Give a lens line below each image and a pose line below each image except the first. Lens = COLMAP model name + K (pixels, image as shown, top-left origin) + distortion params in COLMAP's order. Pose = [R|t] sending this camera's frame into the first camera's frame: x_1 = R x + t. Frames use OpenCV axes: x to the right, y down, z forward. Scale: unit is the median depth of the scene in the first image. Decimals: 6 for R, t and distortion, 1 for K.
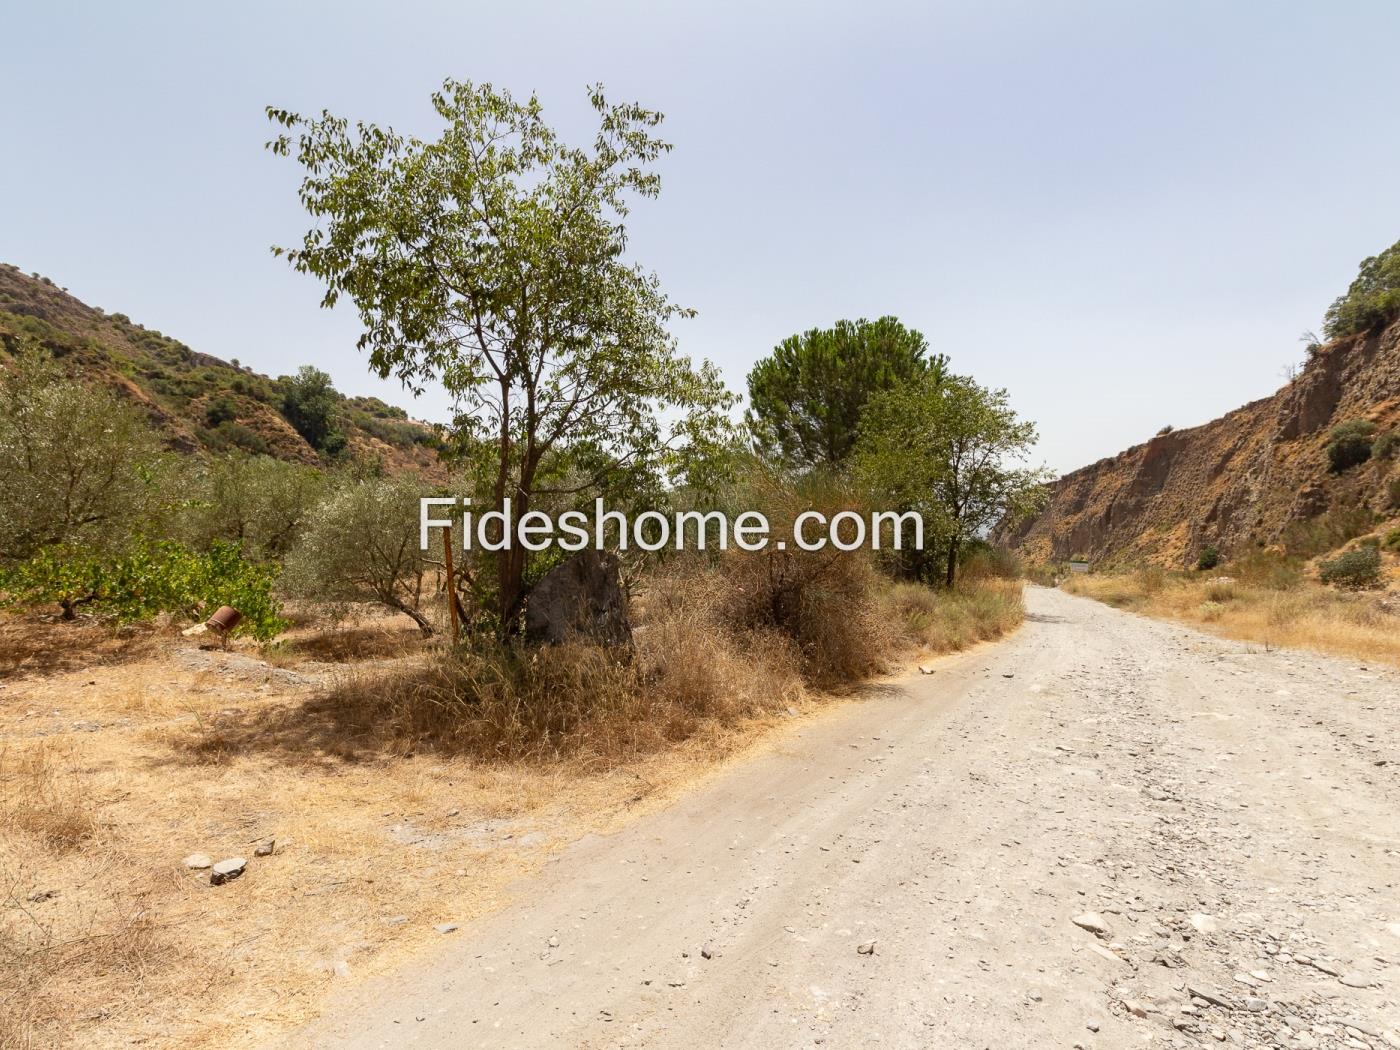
lens RADIAL K [[726.6, 0, 709.6], [0, 726.6, 514.1], [0, 0, 1]] dist [0.001211, 0.000359]
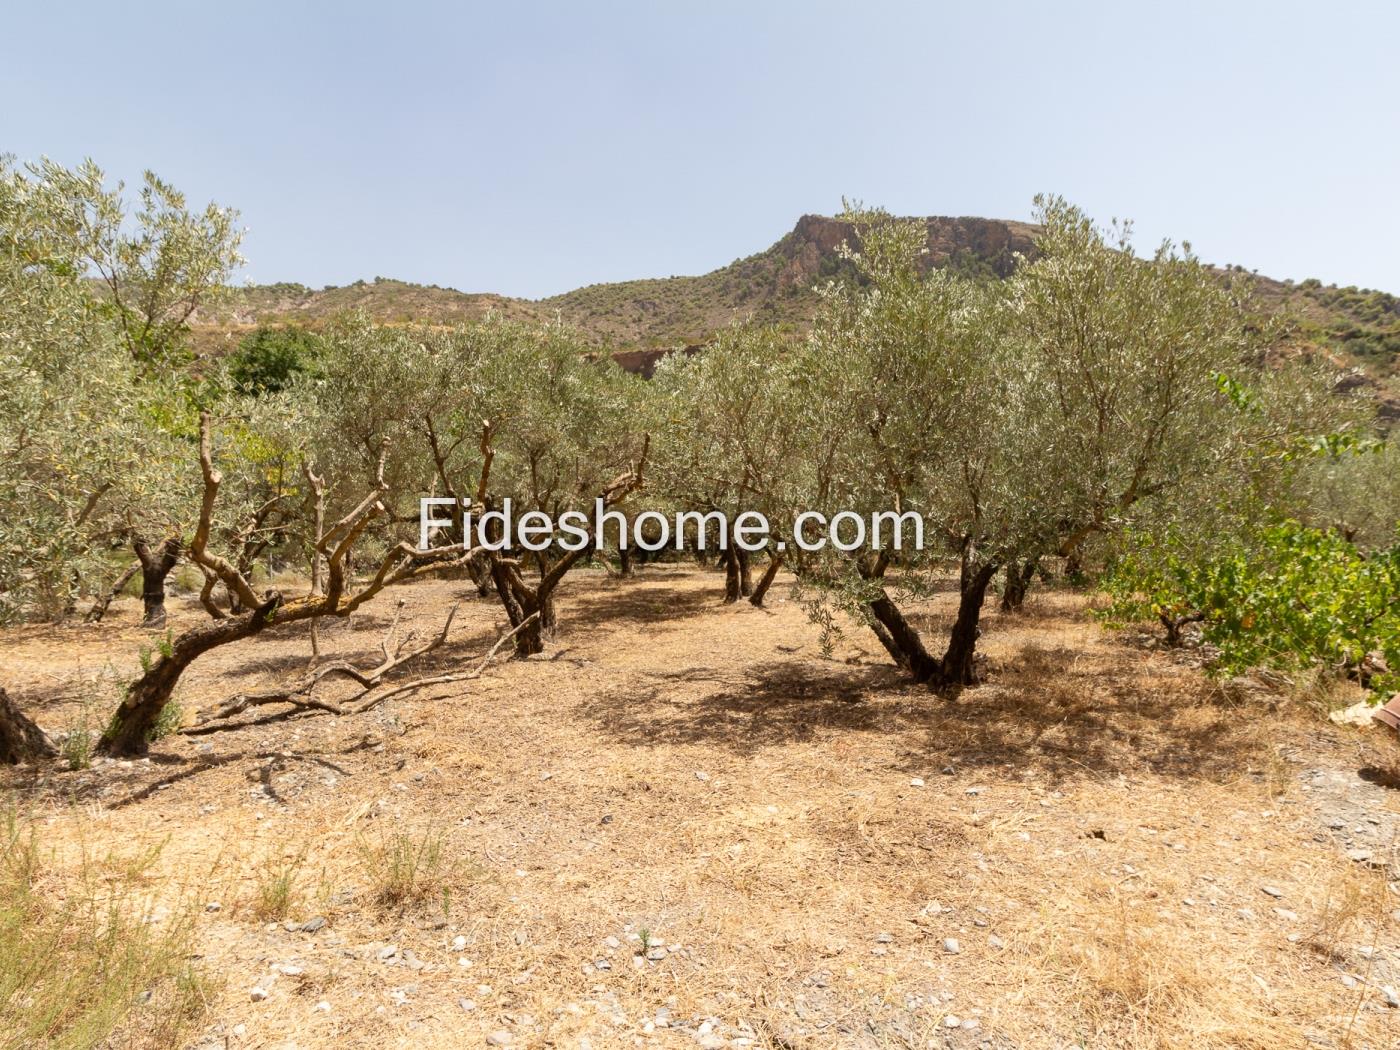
lens RADIAL K [[815.5, 0, 706.9], [0, 815.5, 515.3], [0, 0, 1]] dist [-0.002714, -0.000418]
pose [[0.238209, -0.022015, -0.970964, -0.311486], [0.042812, 0.999009, -0.012148, 0.020477], [0.970270, -0.038675, 0.238916, 0.497449]]
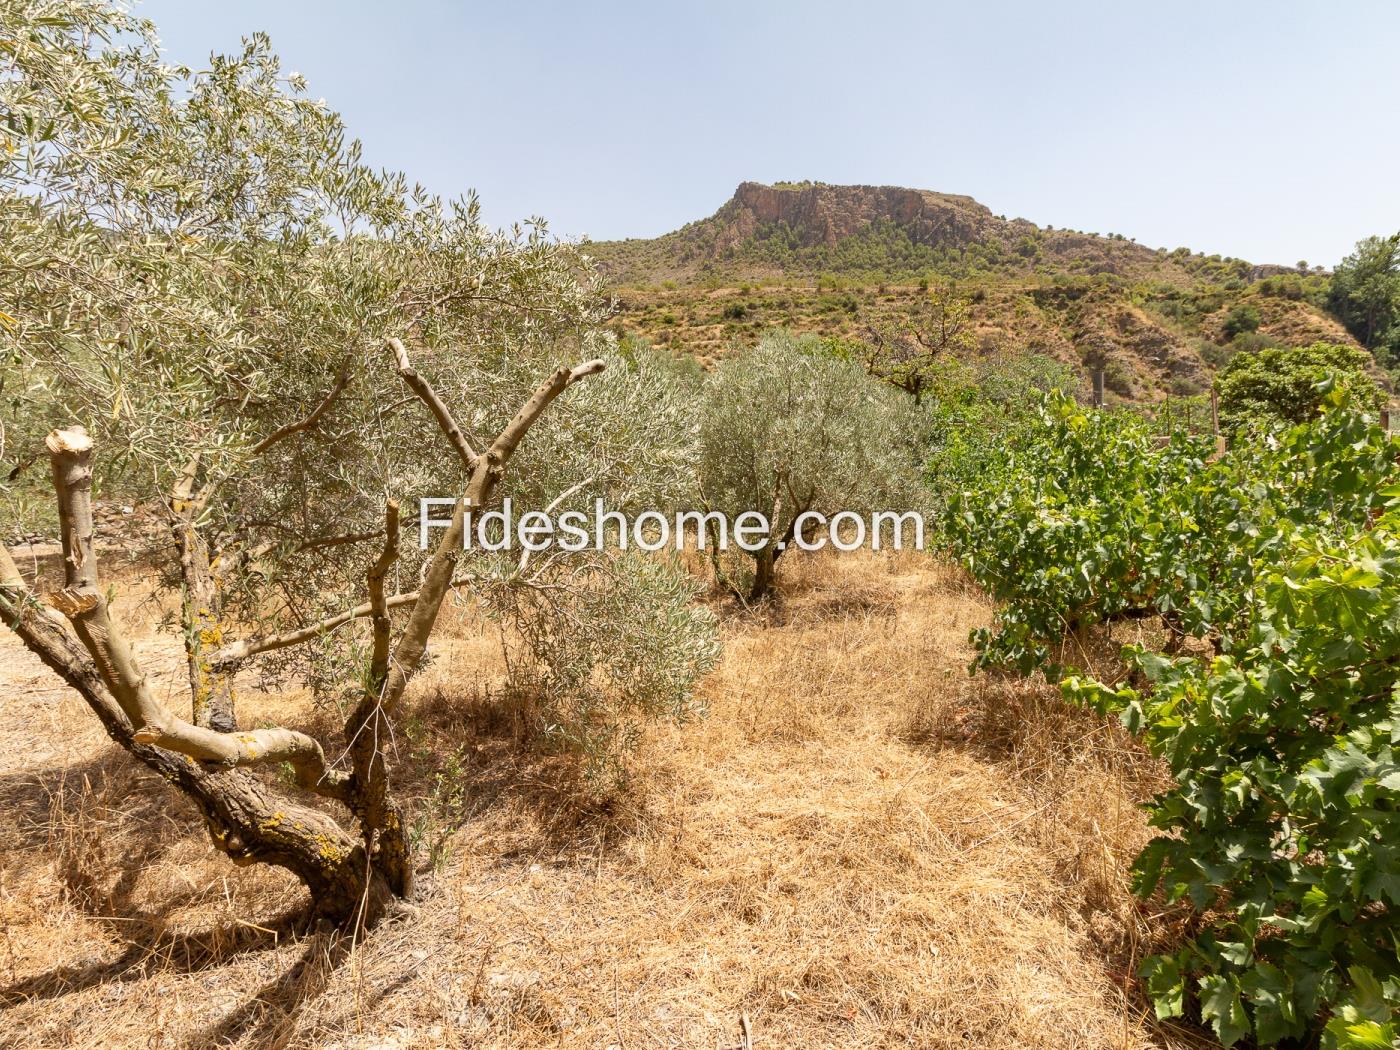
lens RADIAL K [[725.9, 0, 702.8], [0, 725.9, 516.6], [0, 0, 1]] dist [0.003130, 0.001572]
pose [[0.271156, 0.053787, -0.961031, -0.063775], [0.038060, 0.997058, 0.066541, 0.169317], [0.961783, -0.054620, 0.268311, 3.355393]]
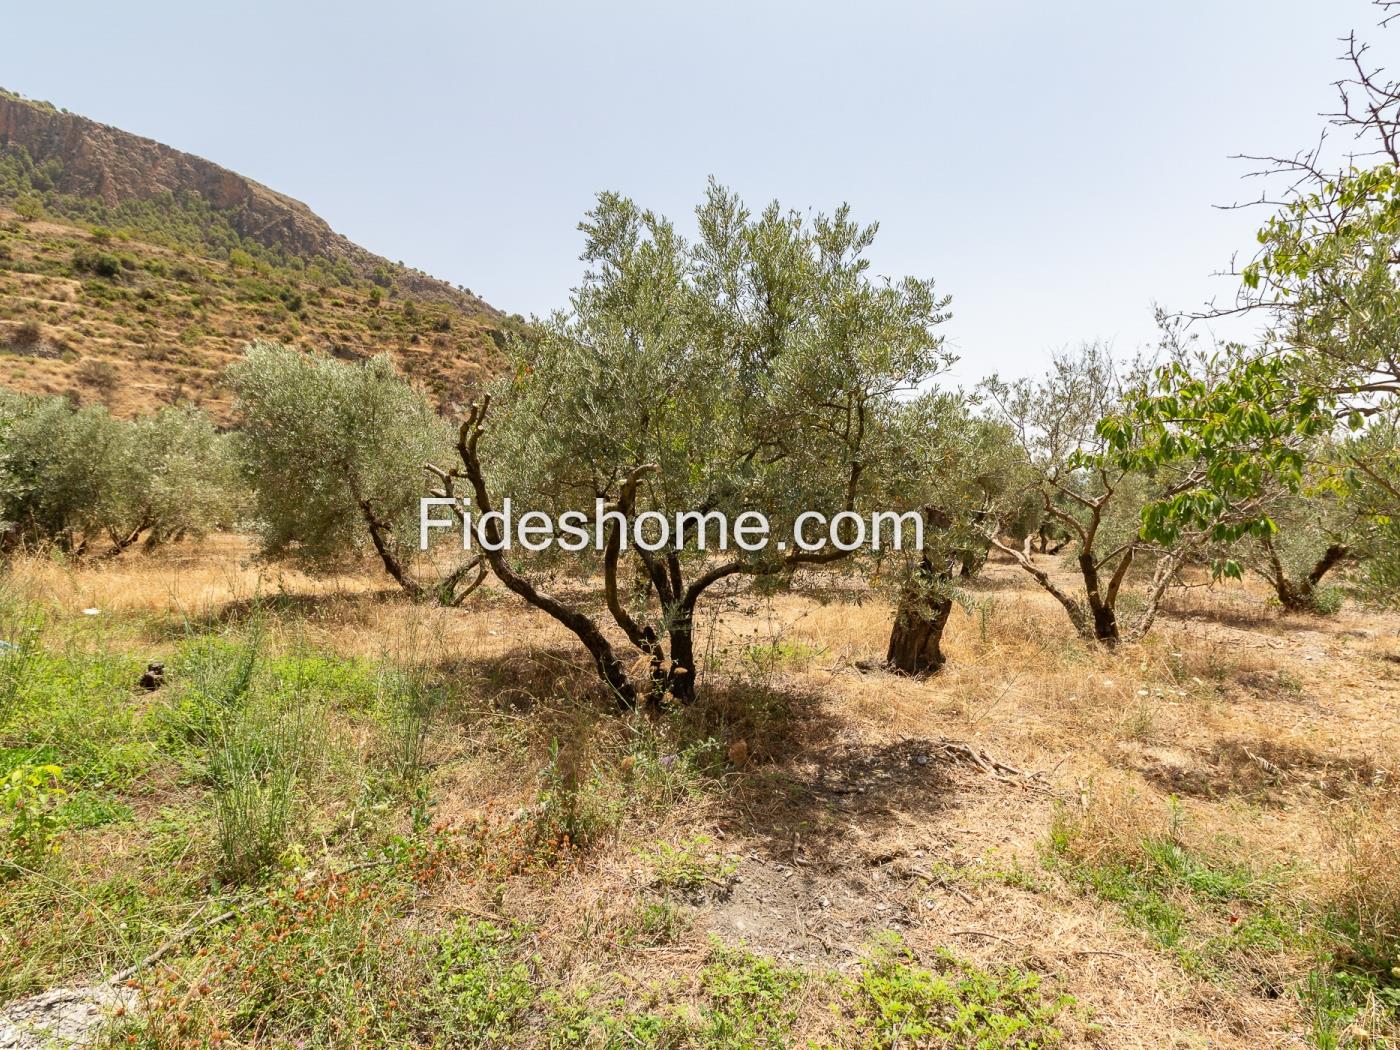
lens RADIAL K [[726.6, 0, 709.6], [0, 726.6, 514.1], [0, 0, 1]] dist [0.001211, 0.000359]
pose [[0.929382, 0.016658, -0.368743, -4.657652], [-0.002769, 0.999268, 0.038164, -0.213066], [0.369109, -0.034448, 0.928748, 1.573678]]
